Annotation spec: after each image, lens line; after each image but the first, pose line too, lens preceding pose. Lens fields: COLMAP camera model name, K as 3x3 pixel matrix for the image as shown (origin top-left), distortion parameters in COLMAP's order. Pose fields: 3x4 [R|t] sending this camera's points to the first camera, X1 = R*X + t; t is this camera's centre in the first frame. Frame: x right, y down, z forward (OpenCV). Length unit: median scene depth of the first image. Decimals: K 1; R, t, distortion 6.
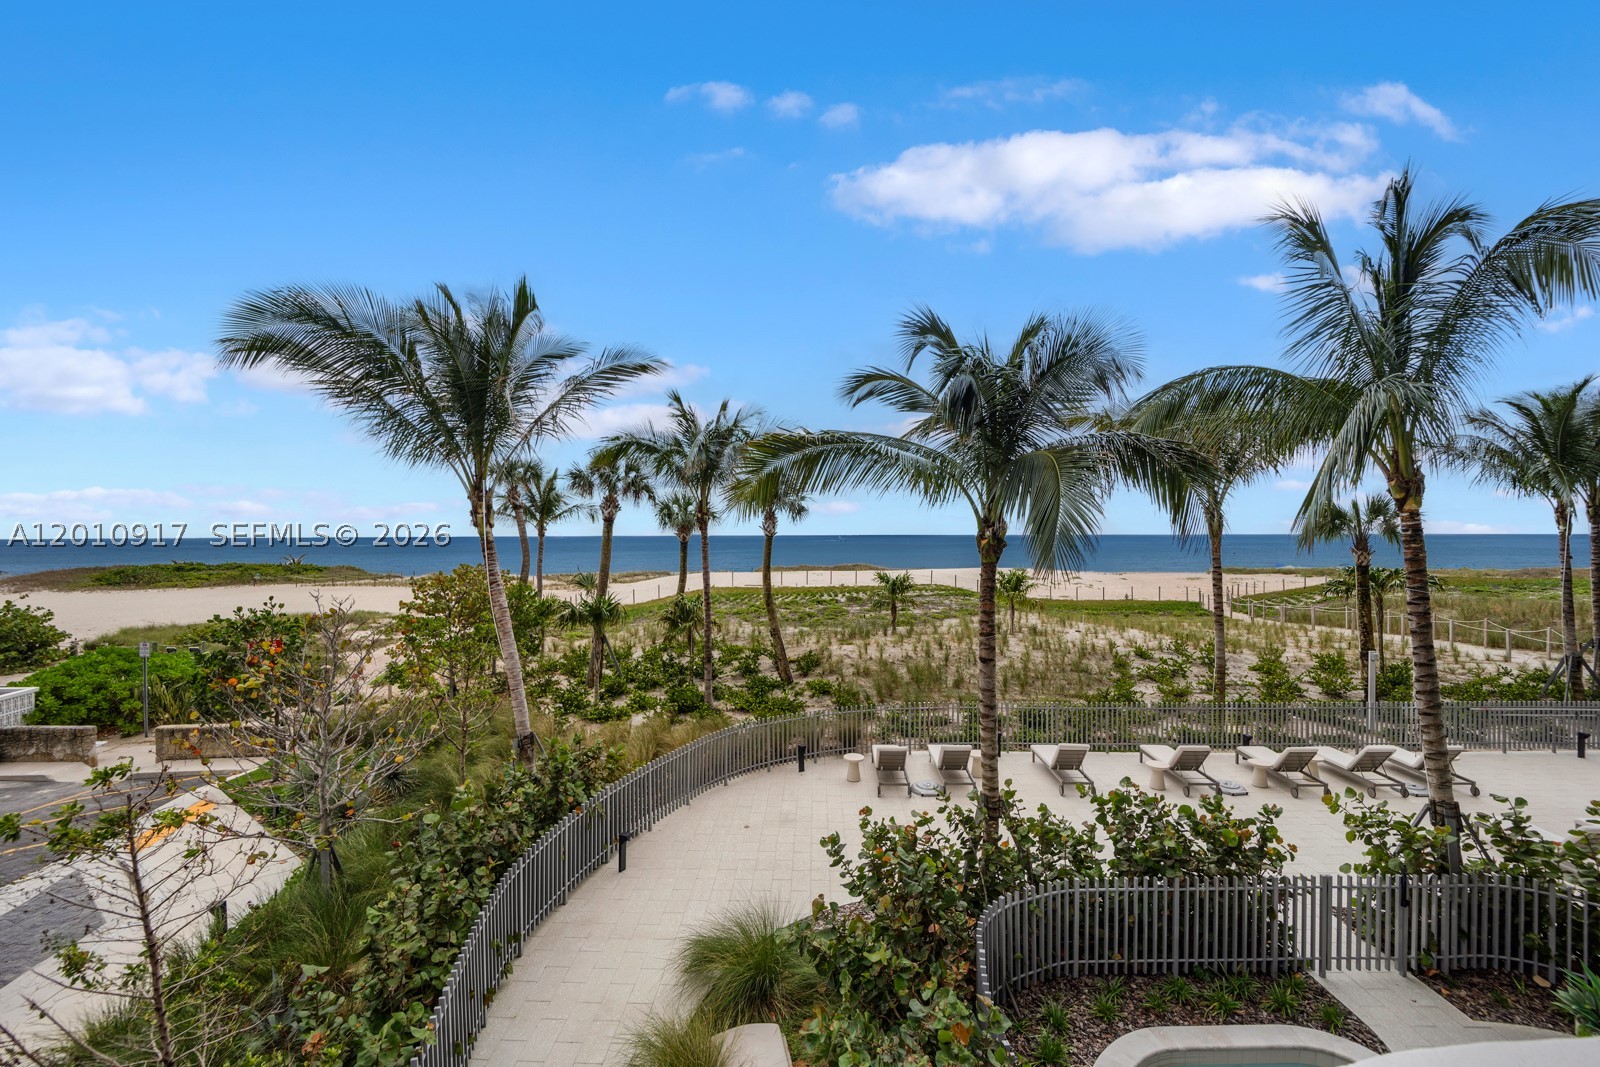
lens RADIAL K [[654.2, 0, 805.8], [0, 654.2, 537.7], [0, 0, 1]] dist [0.016407, -0.009542]
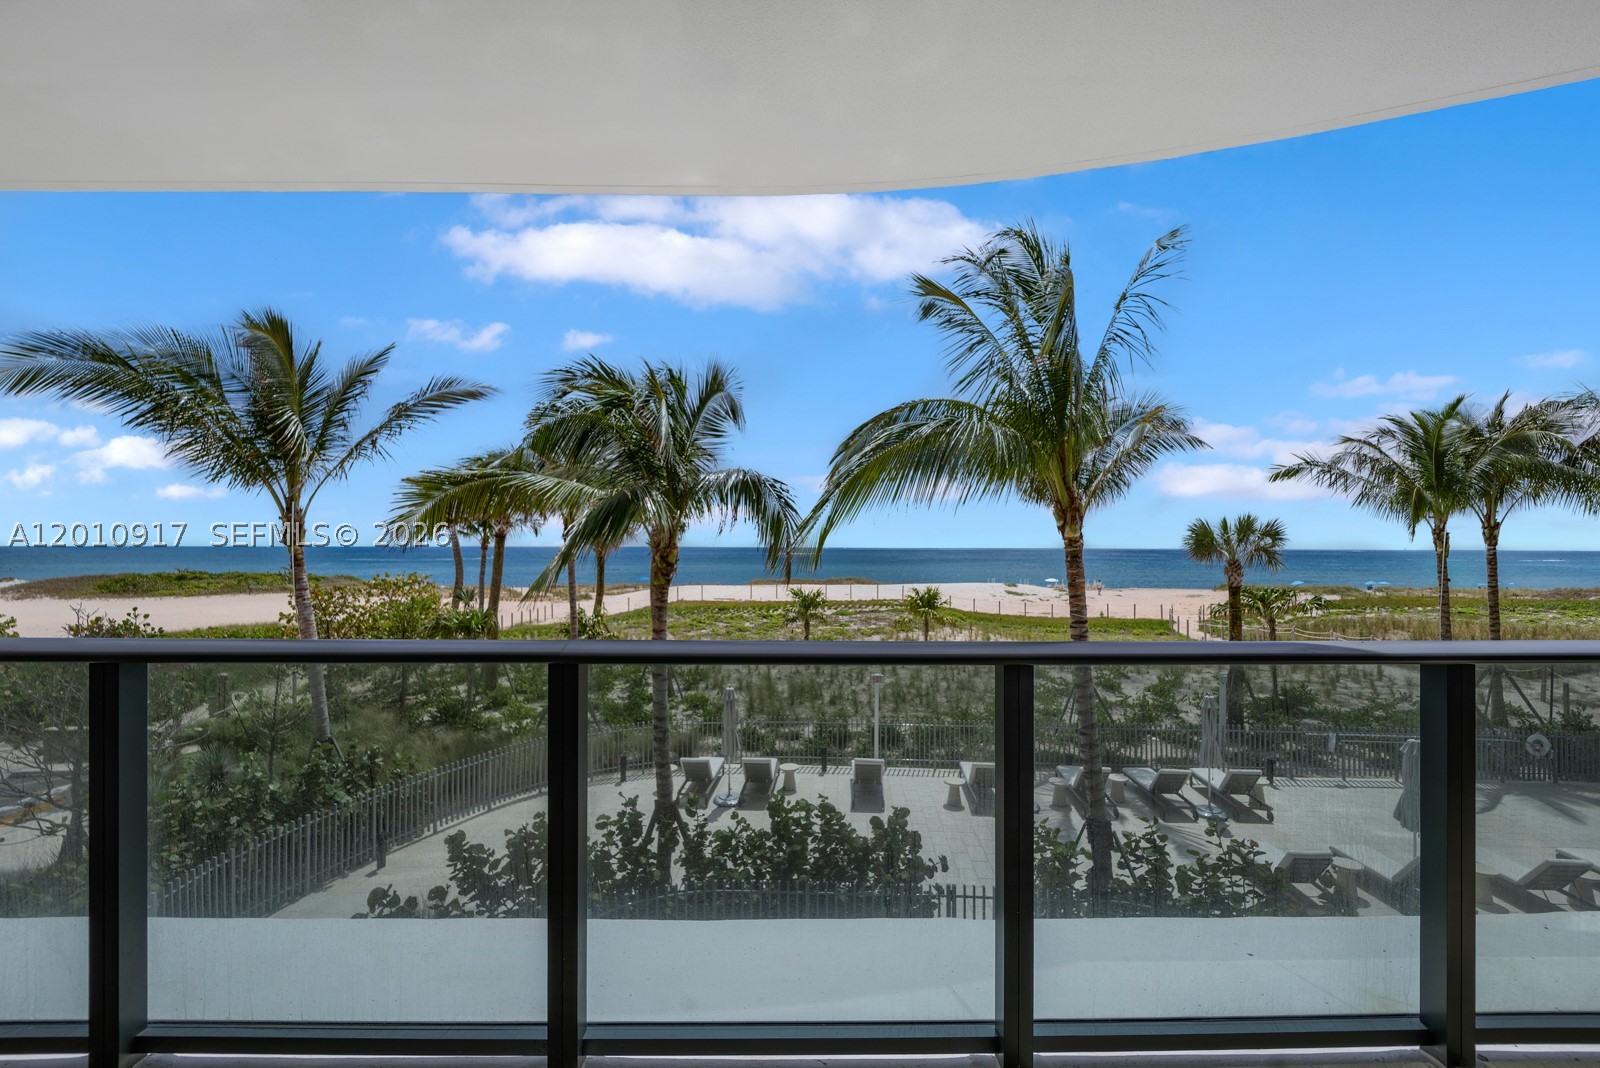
lens RADIAL K [[654.2, 0, 794.8], [0, 654.2, 539.1], [0, 0, 1]] dist [0.016407, -0.009542]
pose [[0.999121, 0.005468, -0.041554, 0.241879], [-0.006182, 0.999835, -0.017074, -0.008713], [0.041454, 0.017316, 0.998990, -0.025903]]
